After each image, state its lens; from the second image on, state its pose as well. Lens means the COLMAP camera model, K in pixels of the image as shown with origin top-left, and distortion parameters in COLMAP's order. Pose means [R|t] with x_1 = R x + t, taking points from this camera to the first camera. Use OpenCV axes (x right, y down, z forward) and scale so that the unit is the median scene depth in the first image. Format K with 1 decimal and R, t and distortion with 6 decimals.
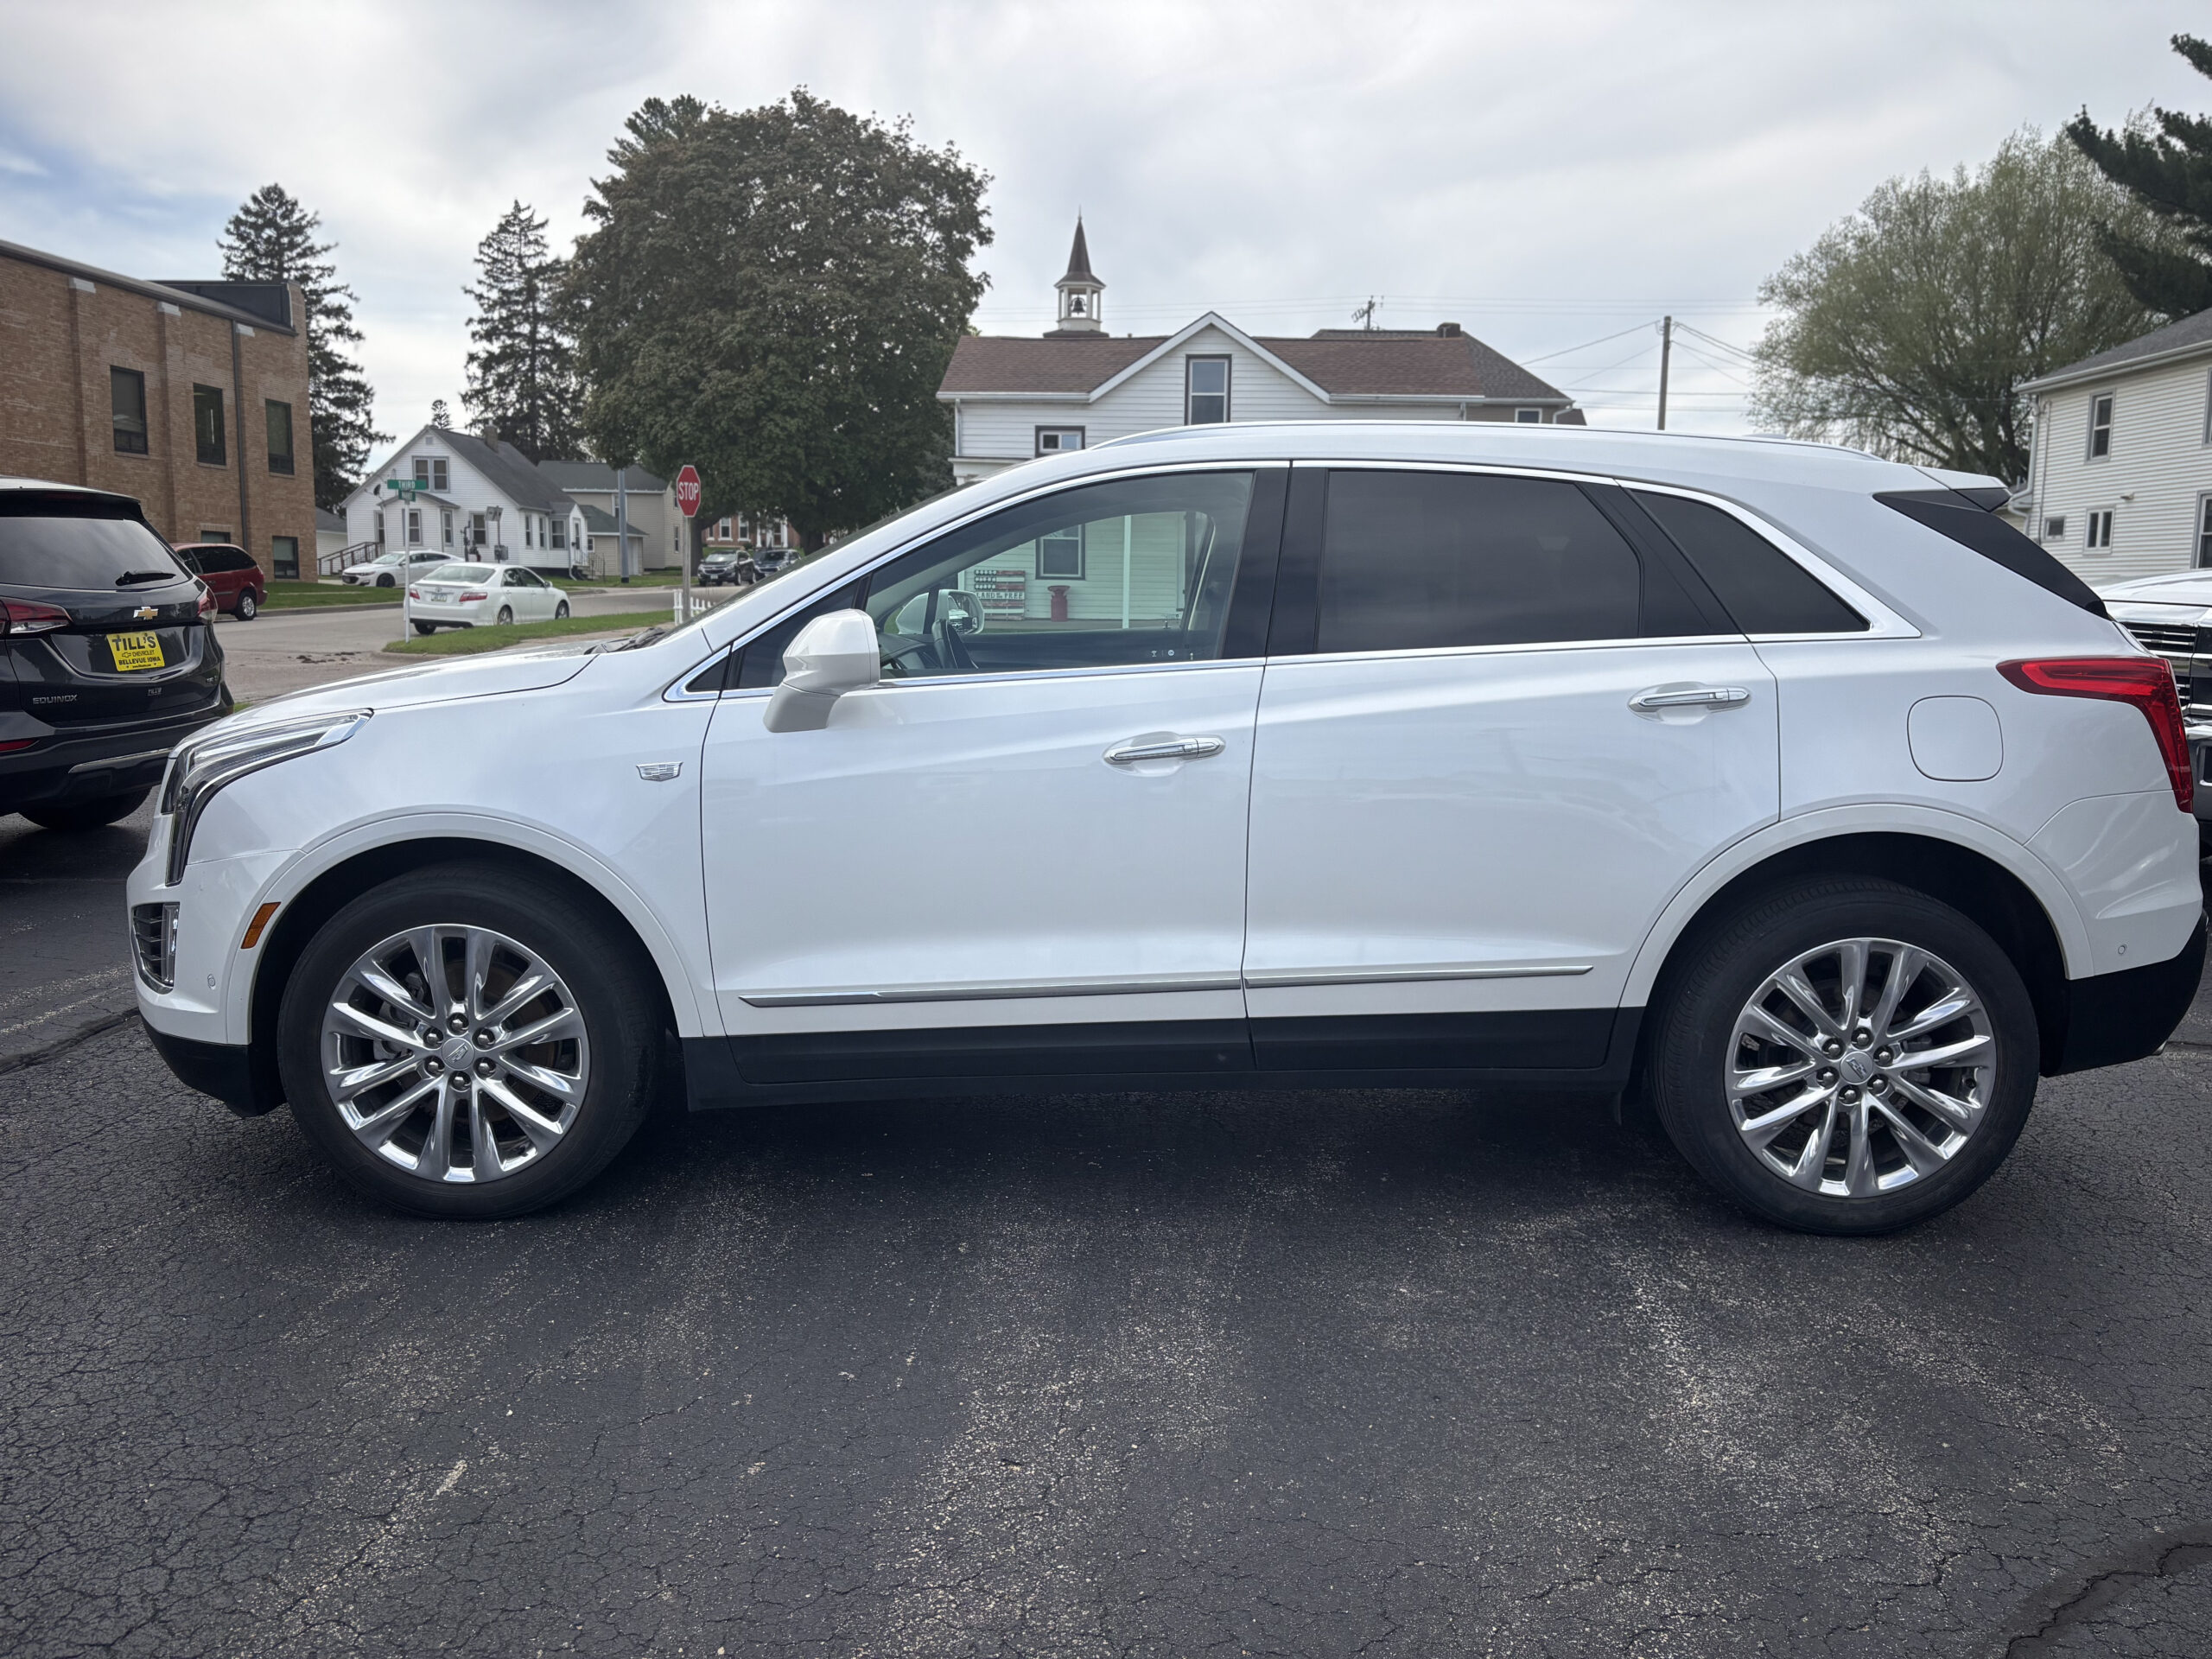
lens RADIAL K [[1692.3, 0, 1106.6], [0, 1692.3, 819.2], [0, 0, 1]] dist [0.058955, -0.076342]
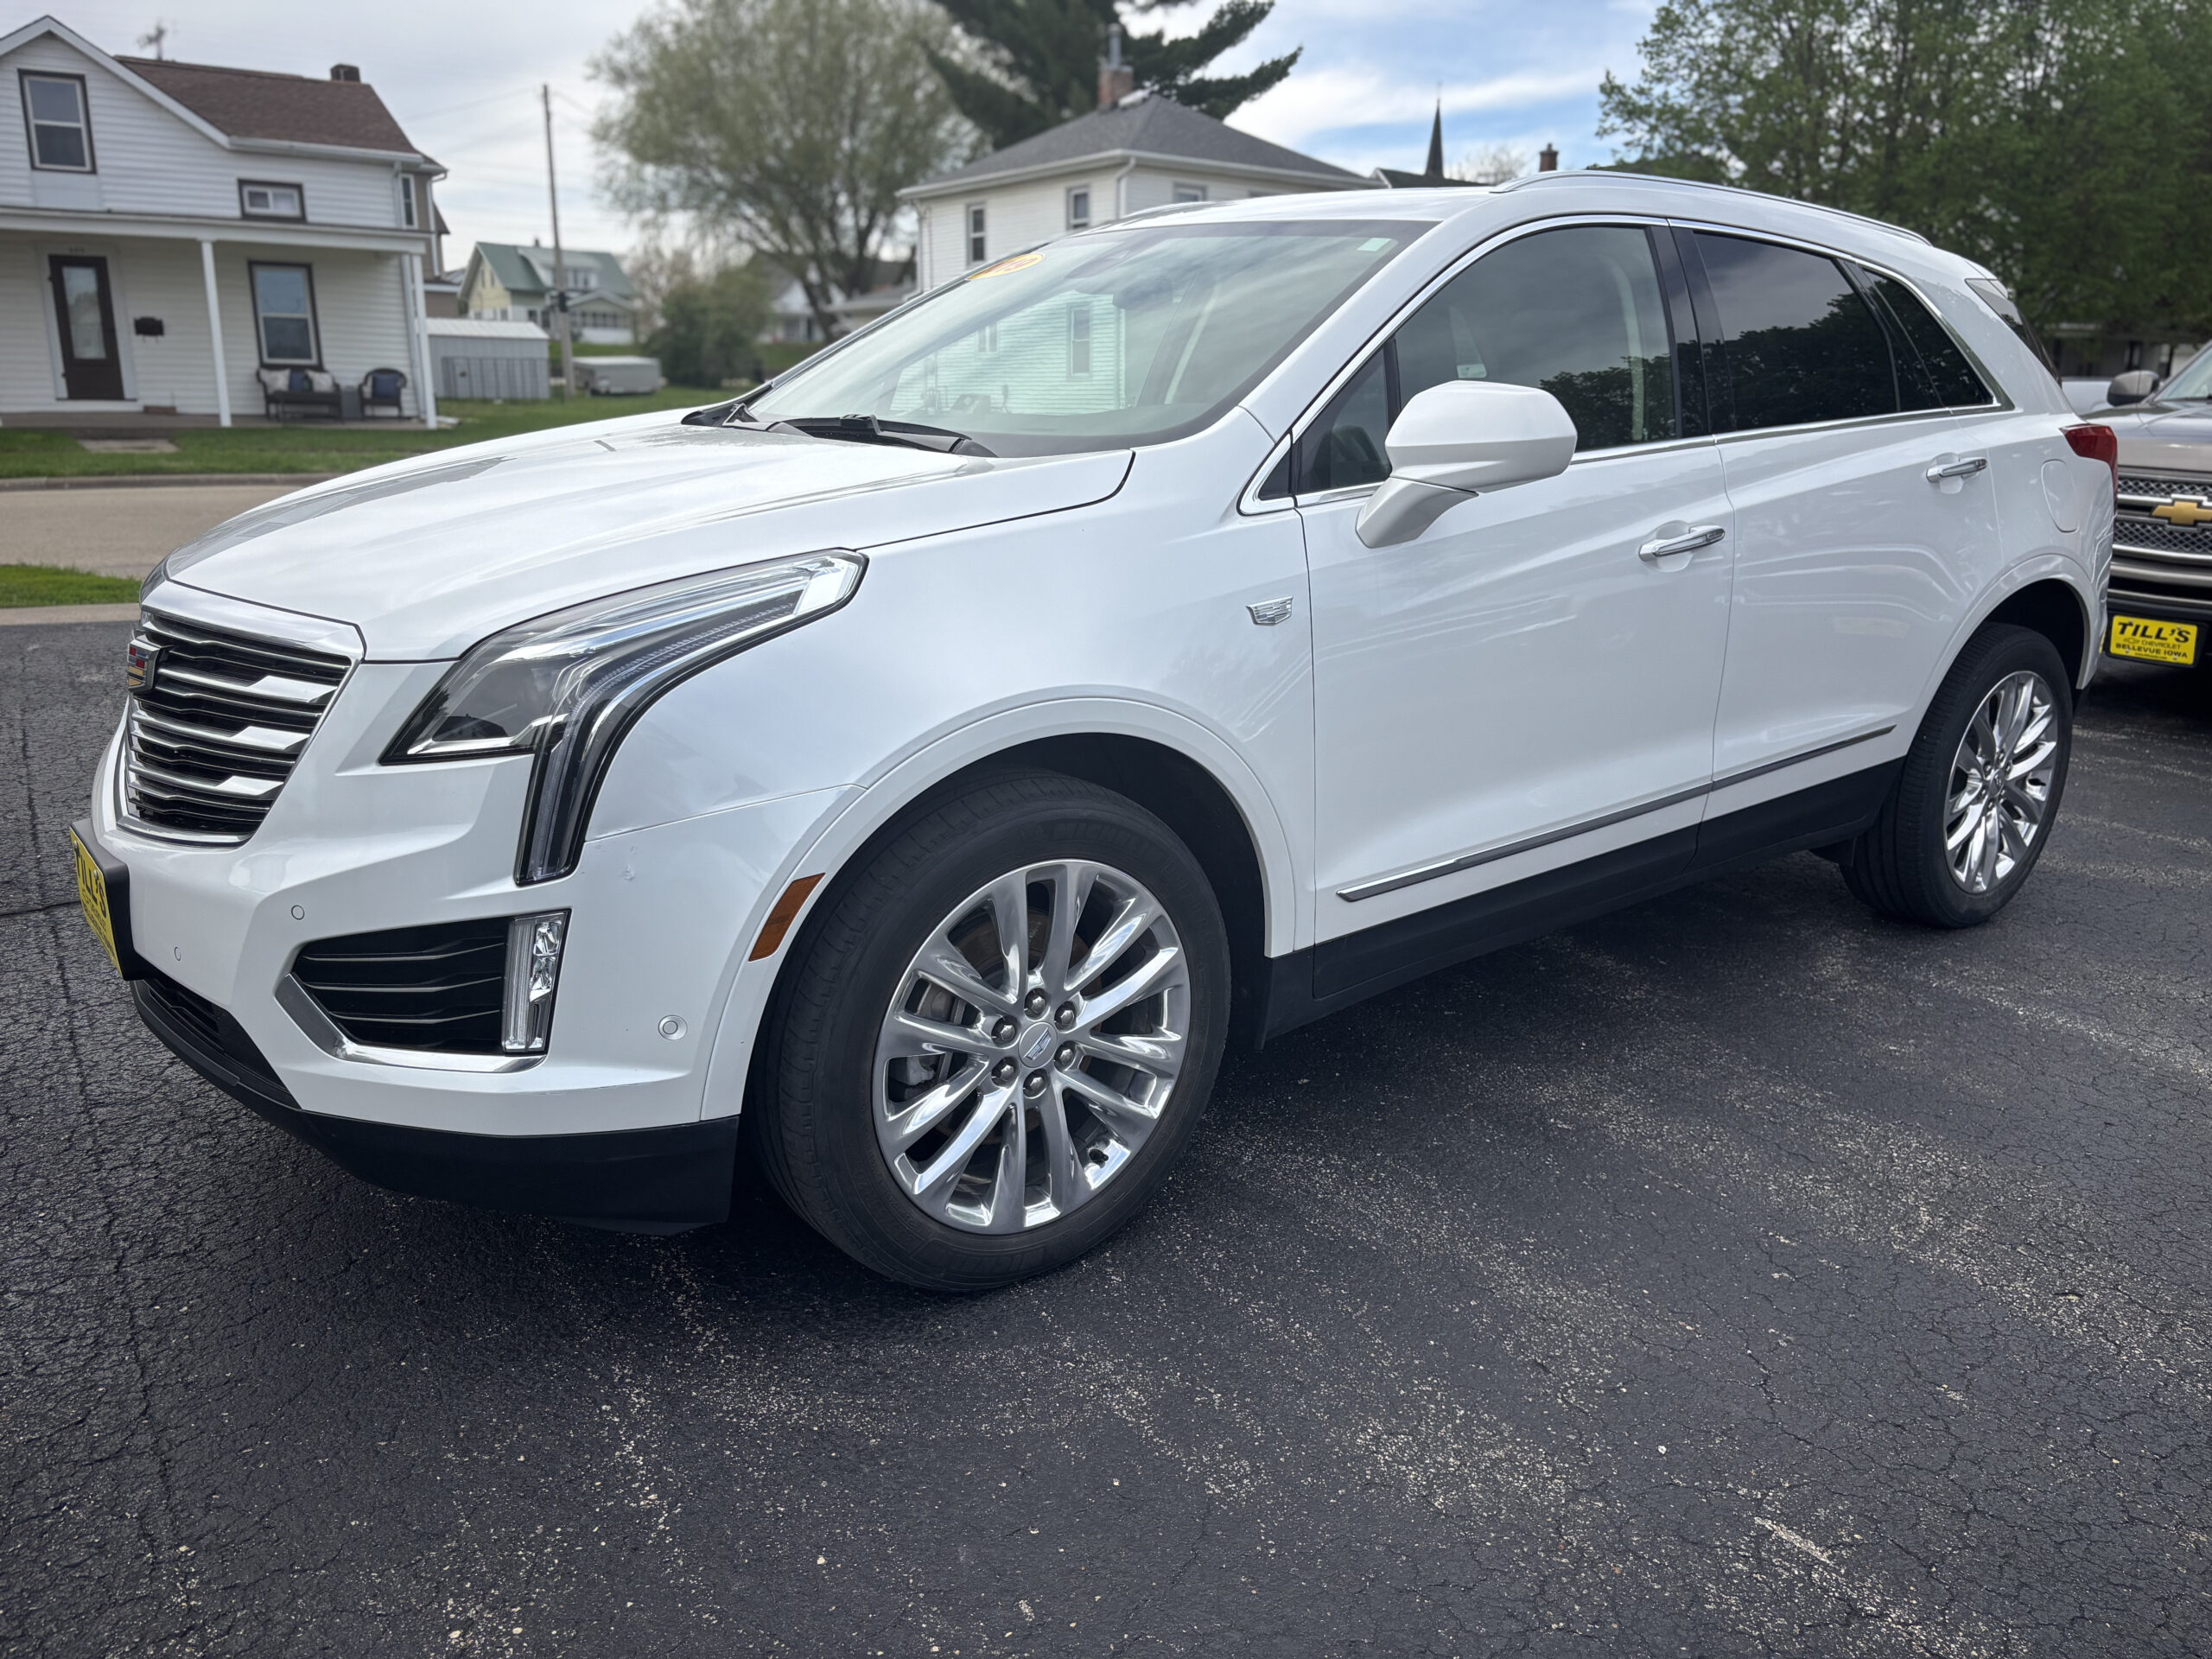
lens RADIAL K [[1692.3, 0, 1107.8], [0, 1692.3, 833.5], [0, 0, 1]] dist [0.058955, -0.076342]
pose [[0.780226, -0.157618, 0.605313, -0.695424], [0.081524, 0.985100, 0.151431, -0.044727], [-0.620162, -0.068803, 0.781451, 0.413257]]
